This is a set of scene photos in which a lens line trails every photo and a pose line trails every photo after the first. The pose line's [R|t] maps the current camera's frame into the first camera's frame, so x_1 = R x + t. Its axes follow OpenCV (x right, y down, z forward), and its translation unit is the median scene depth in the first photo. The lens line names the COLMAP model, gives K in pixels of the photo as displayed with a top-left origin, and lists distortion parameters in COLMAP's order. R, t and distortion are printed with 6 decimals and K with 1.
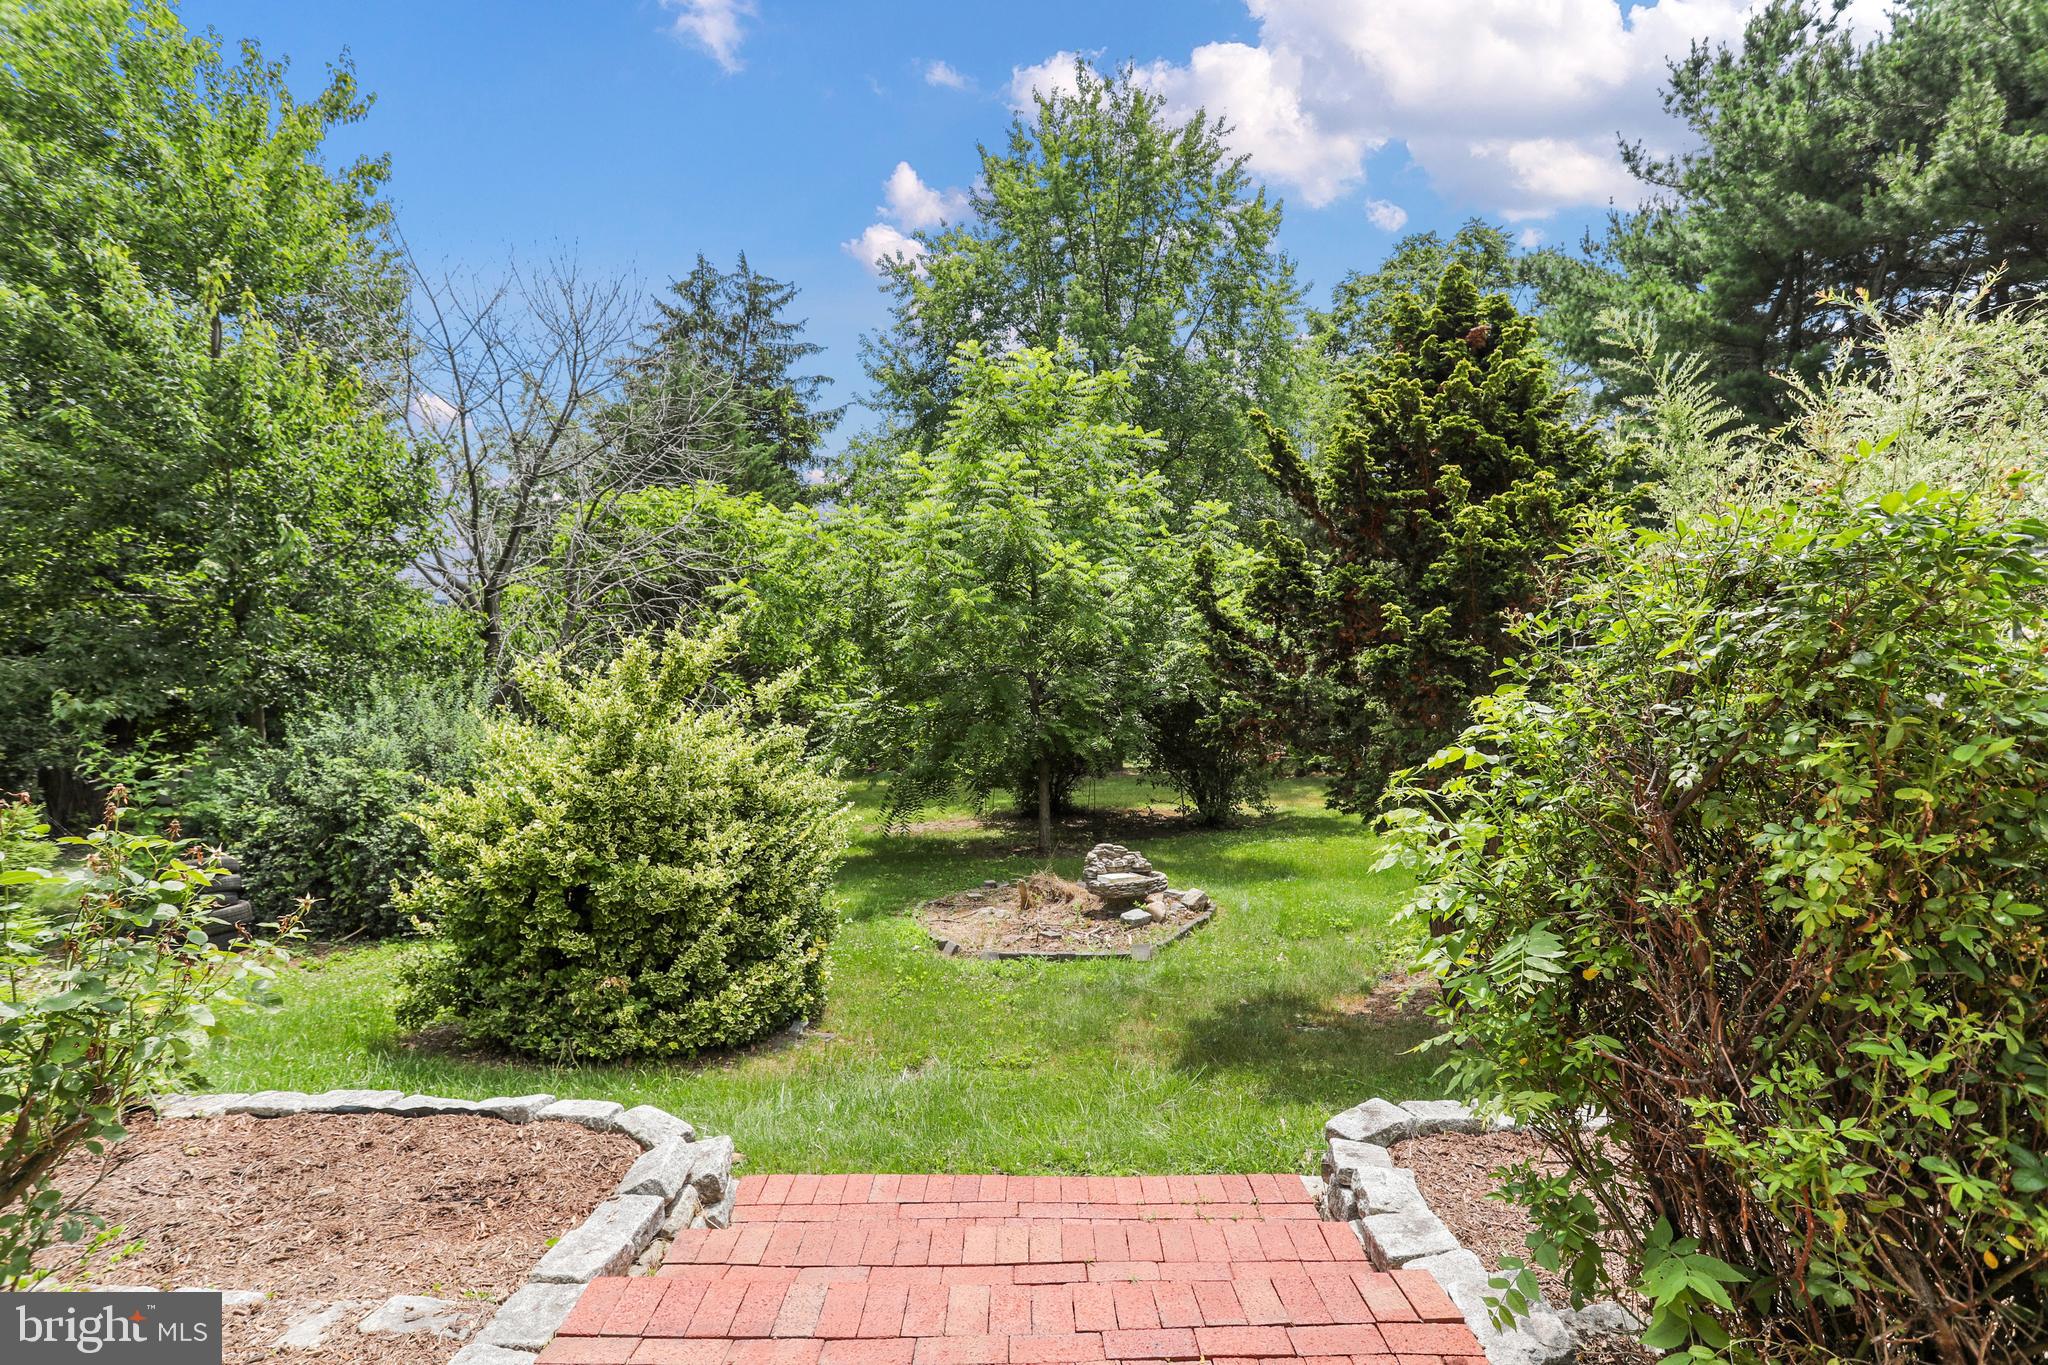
lens RADIAL K [[987.5, 0, 1028.0], [0, 987.5, 679.8], [0, 0, 1]] dist [-0.046004, 0.020475]
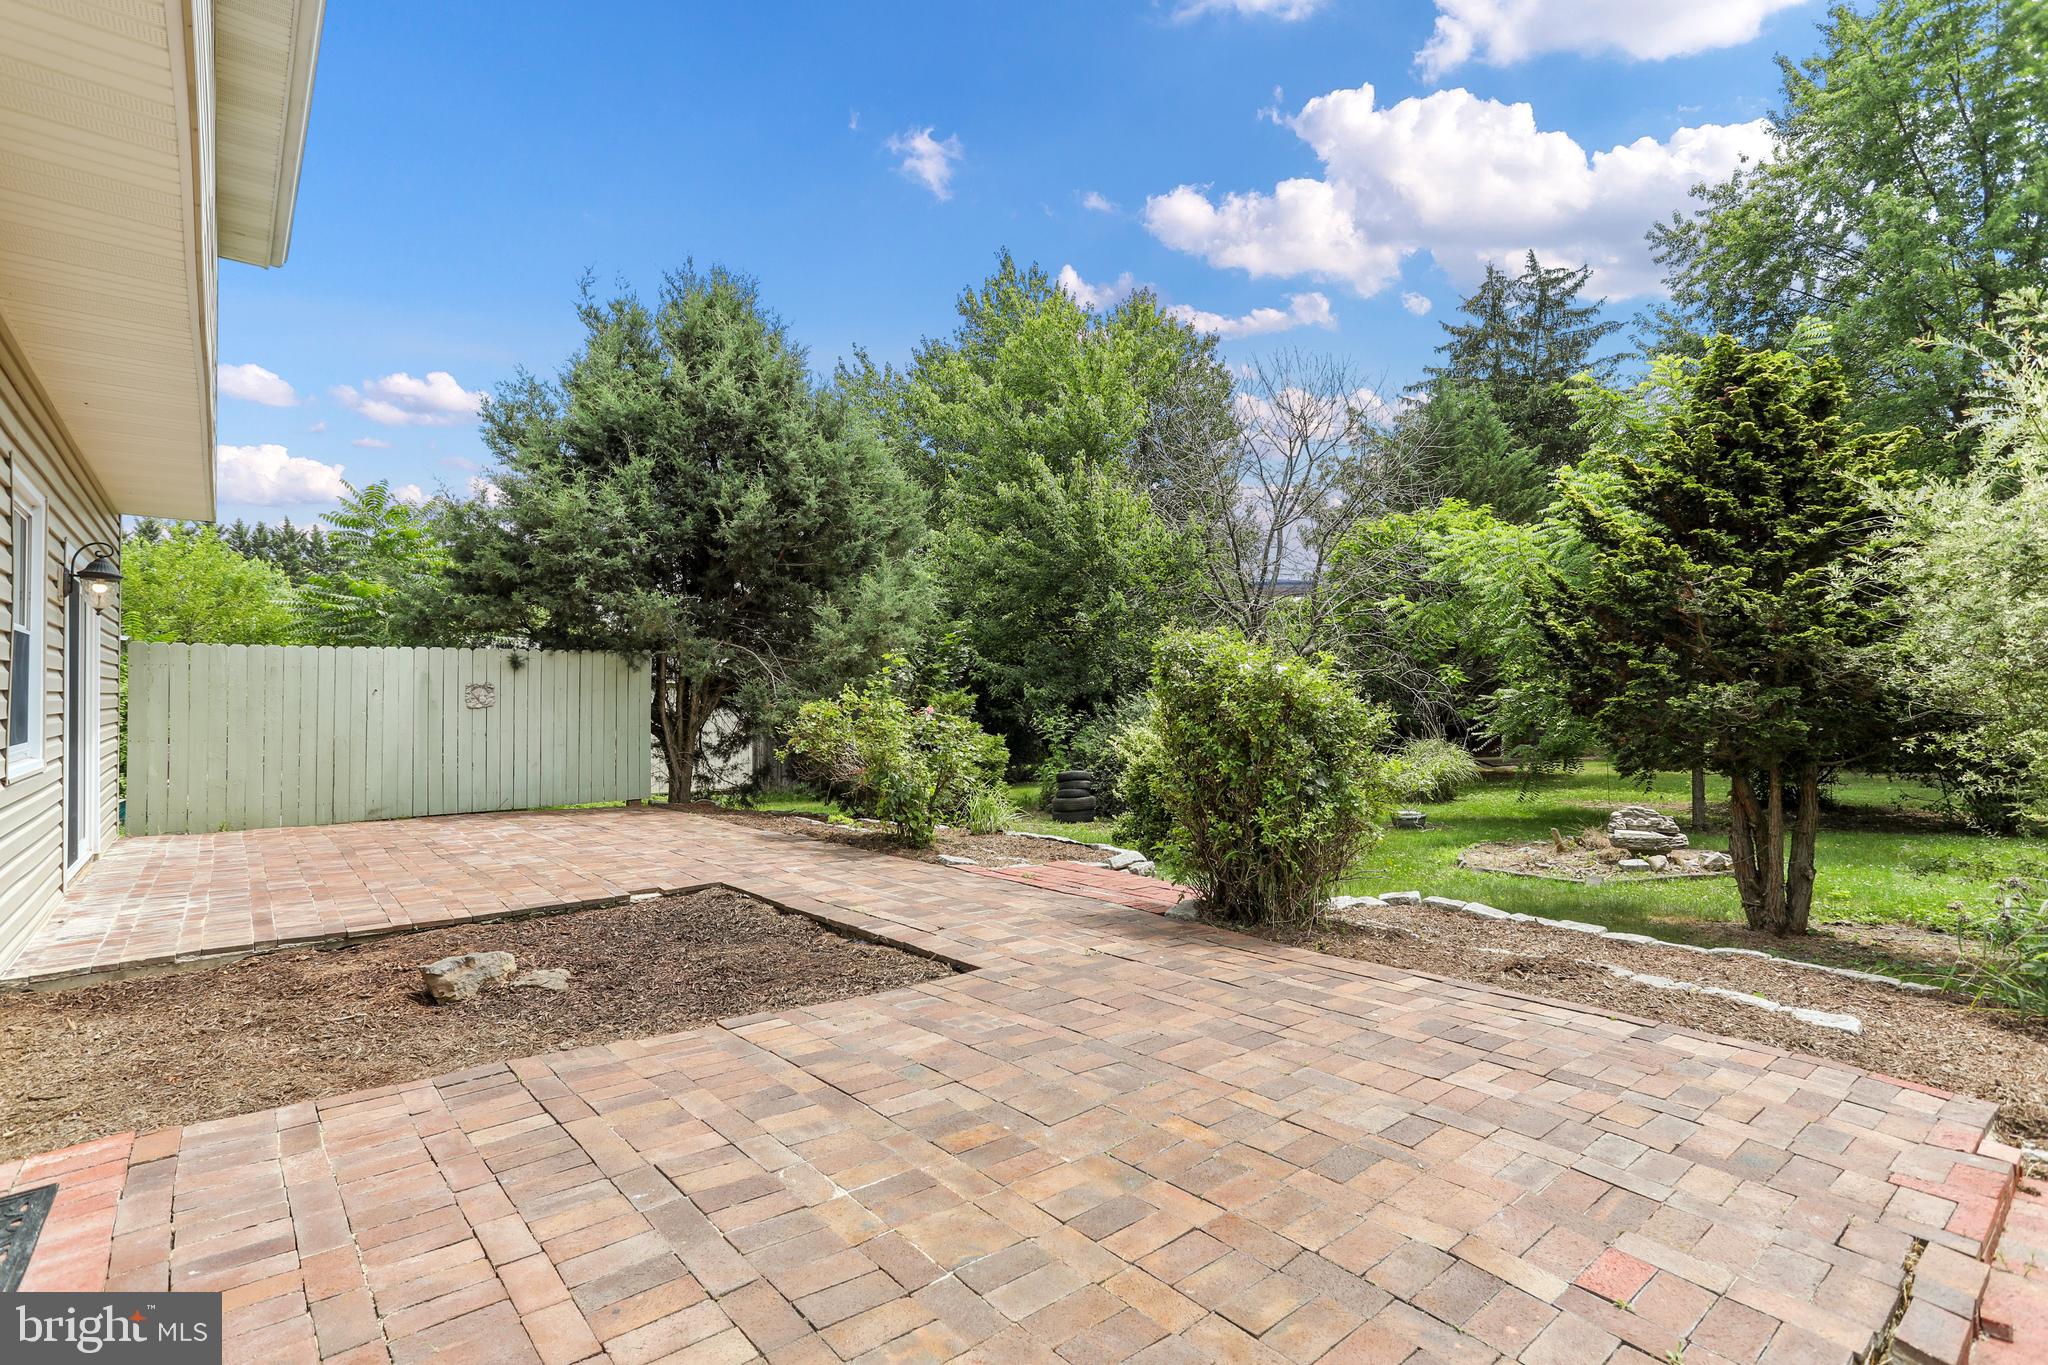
lens RADIAL K [[987.5, 0, 1020.5], [0, 987.5, 685.7], [0, 0, 1]] dist [-0.046004, 0.020475]
pose [[0.655048, -0.006472, -0.755560, 0.147522], [0.018326, 0.999805, 0.007324, 0.000171], [0.755365, -0.018644, 0.655039, -0.096476]]
